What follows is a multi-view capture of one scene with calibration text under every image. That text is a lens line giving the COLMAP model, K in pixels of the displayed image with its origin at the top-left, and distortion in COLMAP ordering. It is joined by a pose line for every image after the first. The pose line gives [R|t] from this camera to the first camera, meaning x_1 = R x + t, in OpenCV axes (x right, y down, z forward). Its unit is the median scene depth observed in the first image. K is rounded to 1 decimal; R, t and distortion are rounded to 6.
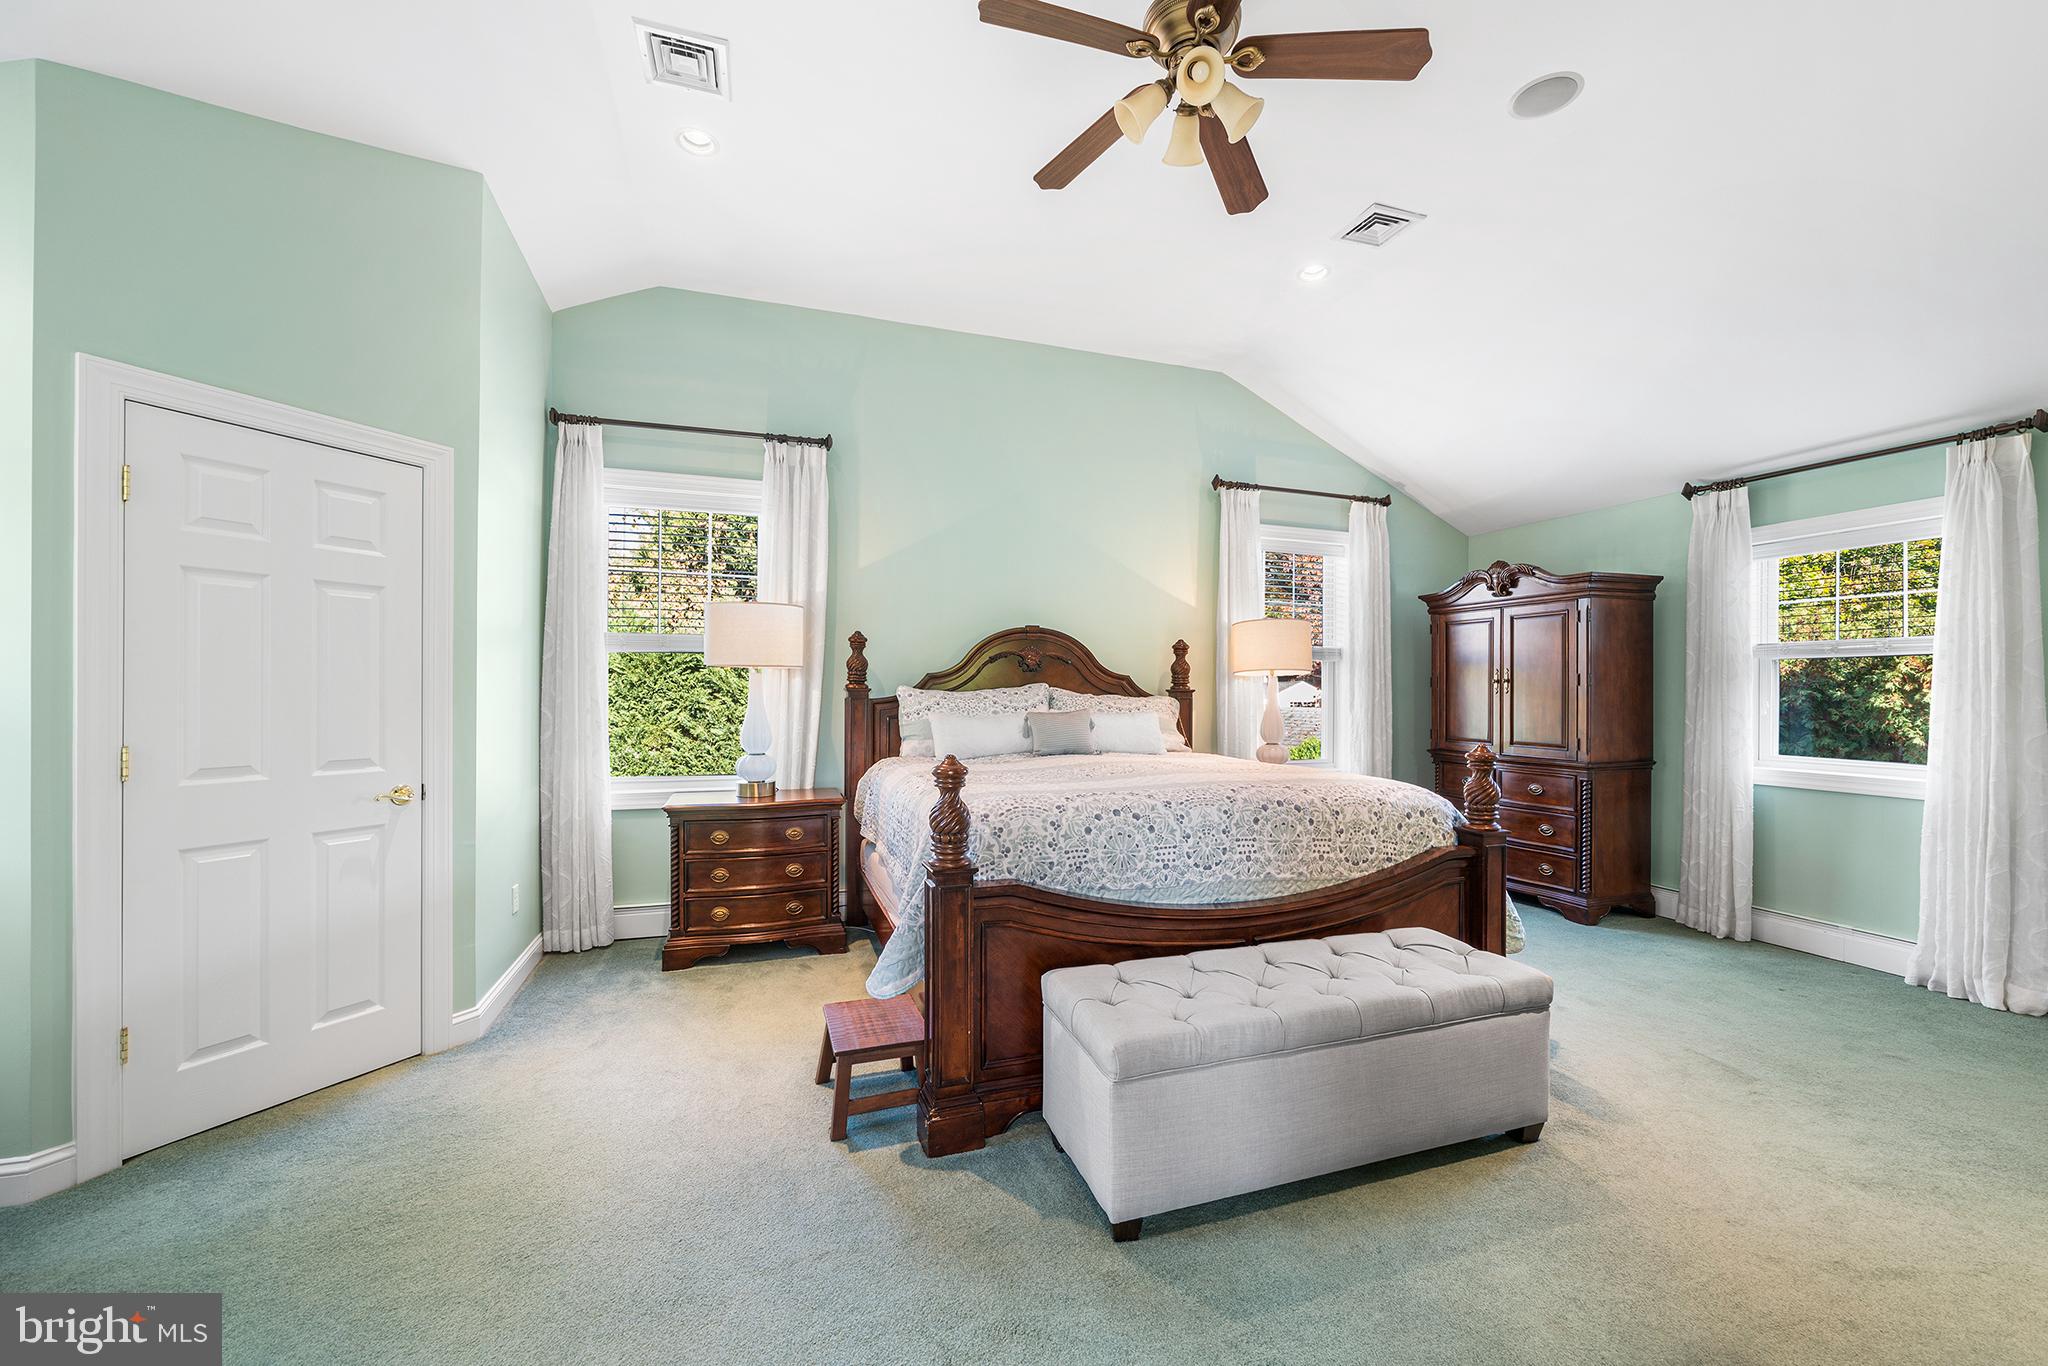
lens RADIAL K [[783.4, 0, 1025.4], [0, 783.4, 688.5], [0, 0, 1]] dist [-0.000560, -0.000110]
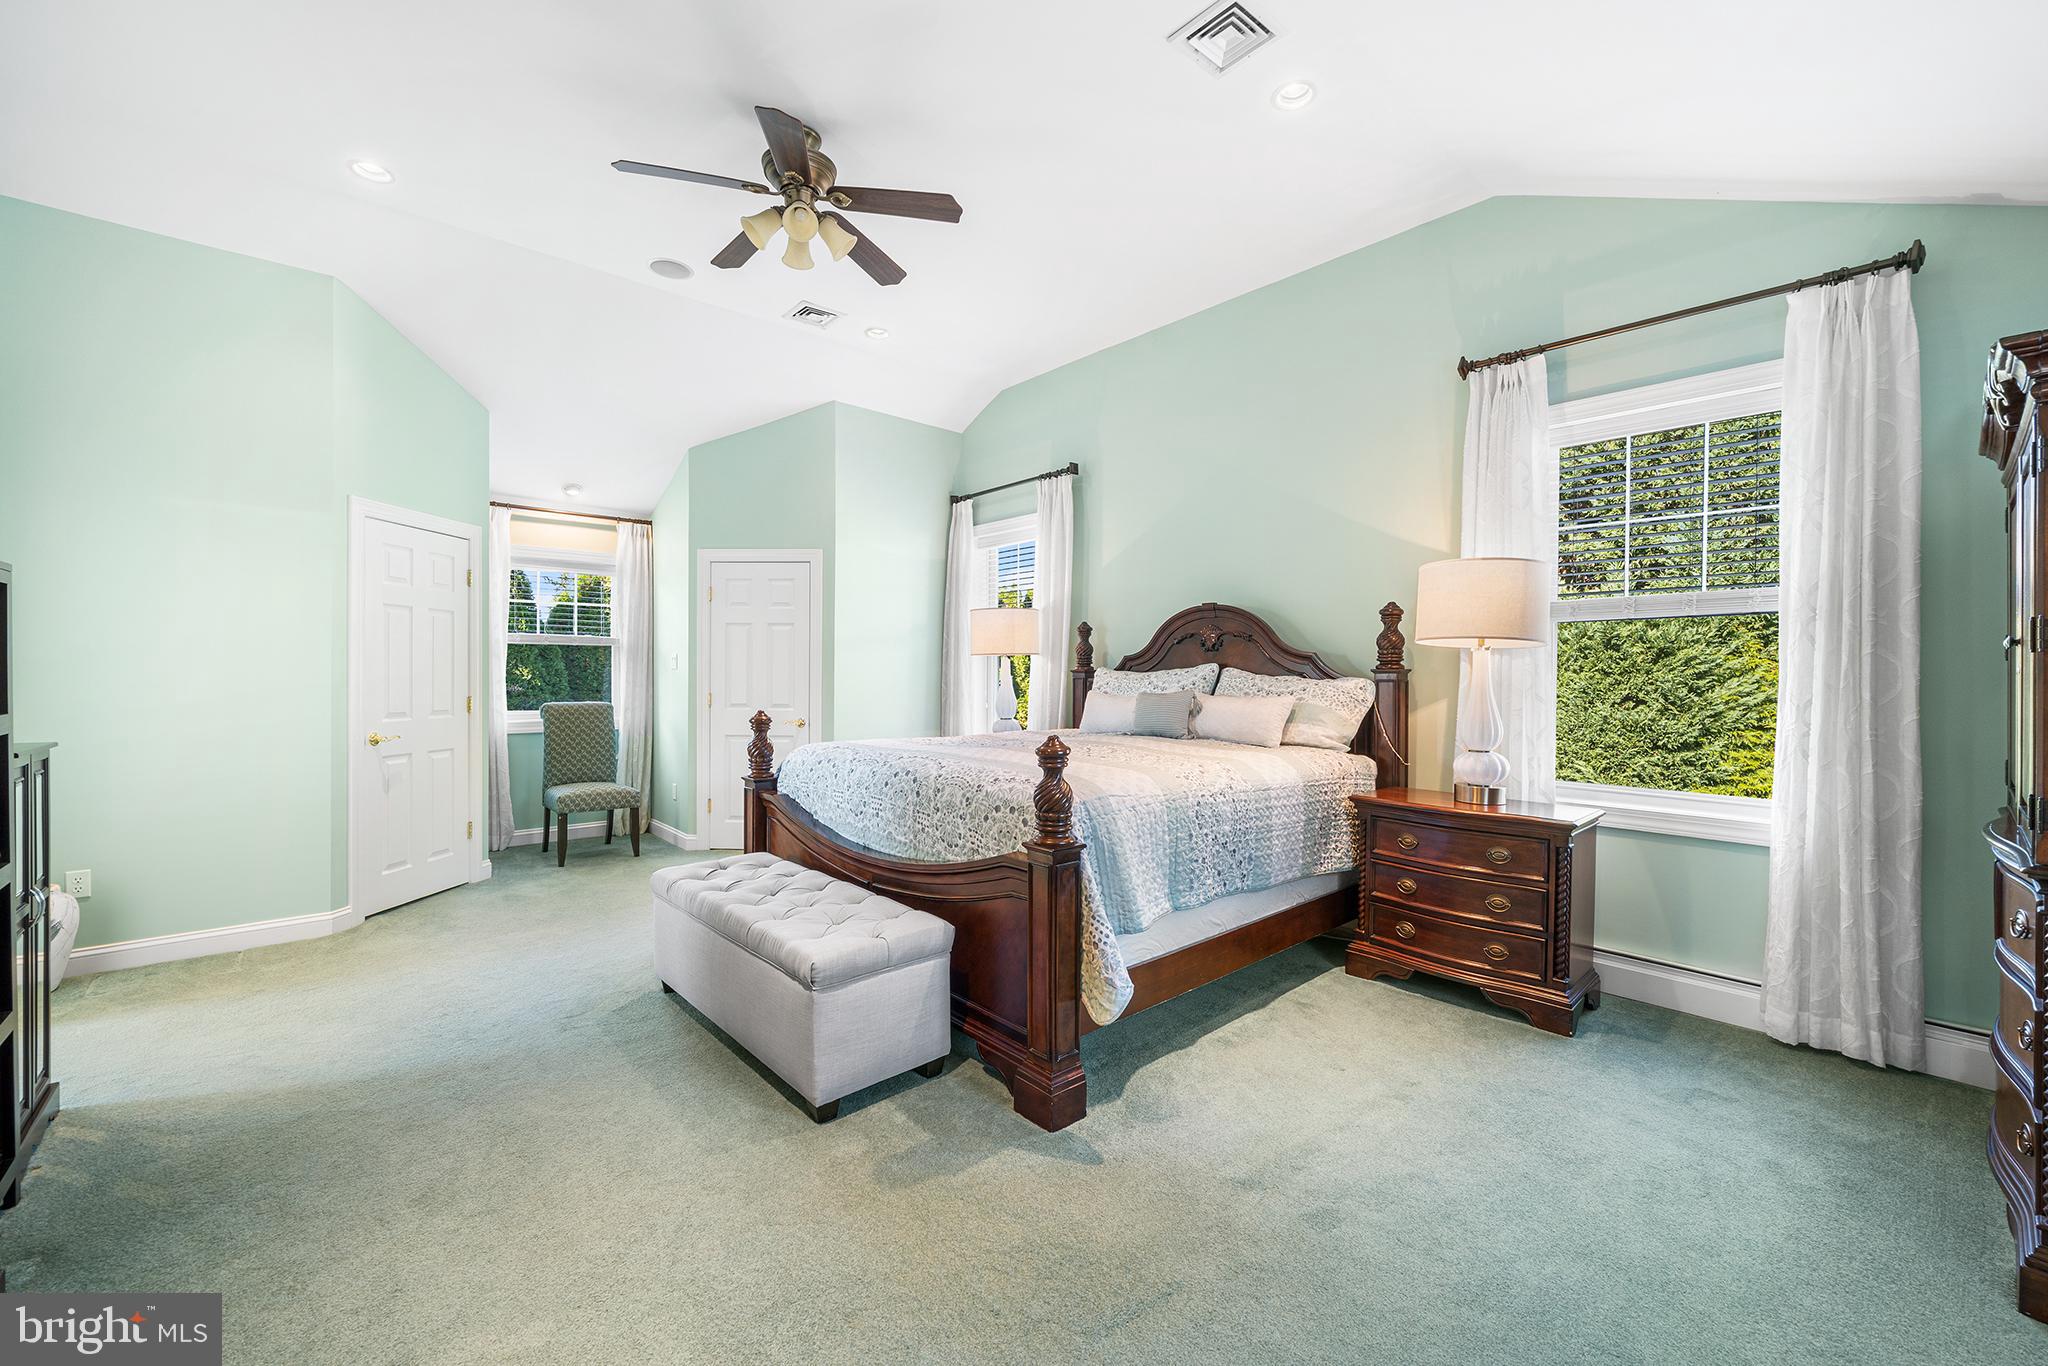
lens RADIAL K [[792.2, 0, 1024.0], [0, 792.2, 683.0], [0, 0, 1]] dist [-0.002529, -0.000273]
pose [[0.414261, 0.008402, -0.910119, 0.871054], [0.002947, 0.999940, 0.010572, 0.006457], [0.910153, -0.007062, 0.414212, 0.432229]]
